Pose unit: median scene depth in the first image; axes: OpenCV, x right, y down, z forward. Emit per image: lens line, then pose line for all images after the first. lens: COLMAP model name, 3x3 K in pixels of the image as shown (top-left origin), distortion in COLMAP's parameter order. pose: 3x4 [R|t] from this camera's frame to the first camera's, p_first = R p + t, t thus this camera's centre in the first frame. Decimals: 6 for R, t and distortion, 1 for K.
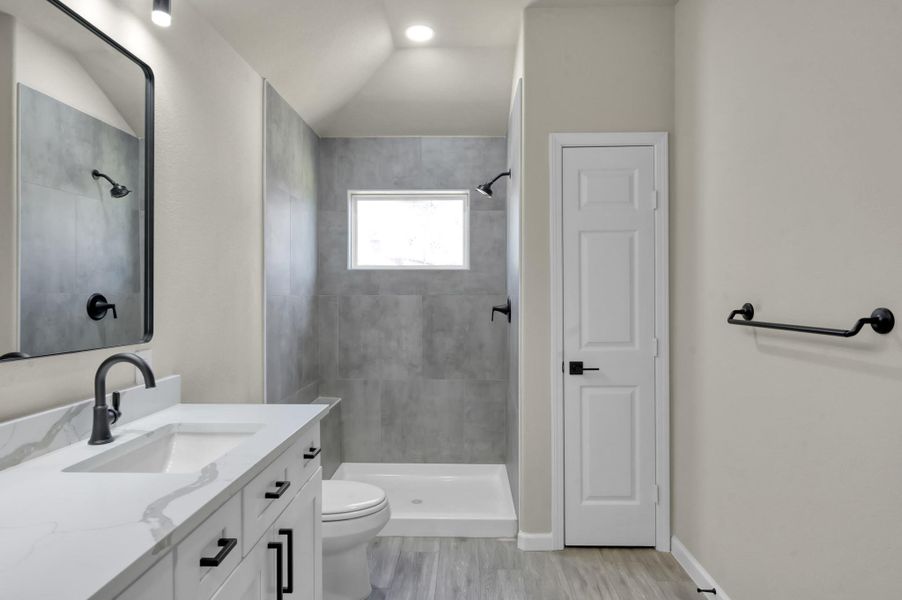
lens RADIAL K [[509.3, 0, 452.2], [0, 509.3, 296.1], [0, 0, 1]] dist [-0.001290, -0.000230]
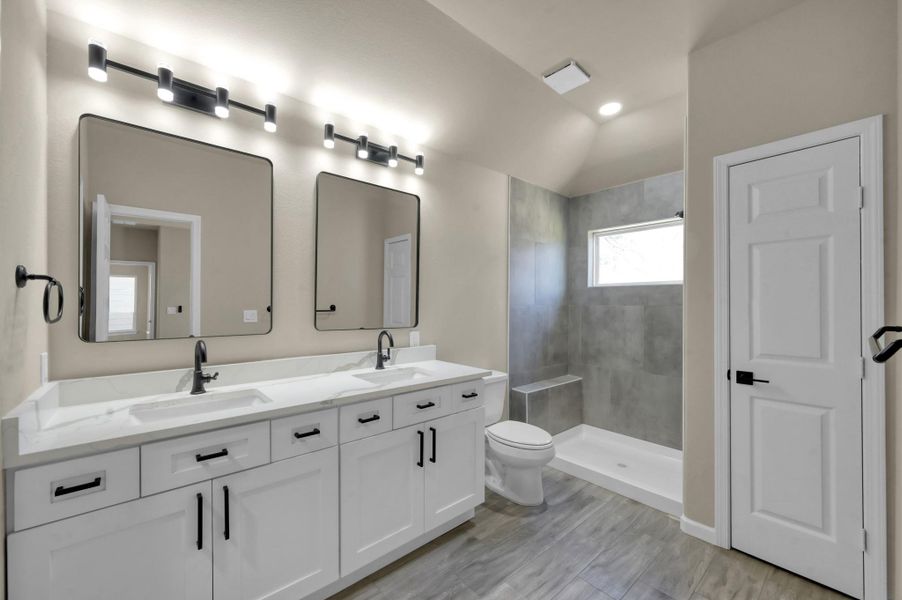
lens RADIAL K [[357.2, 0, 451.0], [0, 357.2, 300.0], [0, 0, 1]] dist [0.001447, -0.000026]
pose [[0.674243, -0.005233, -0.738491, 0.353937], [-0.005811, 0.999906, -0.012390, -0.002755], [0.738487, 0.012645, 0.674149, 0.071555]]
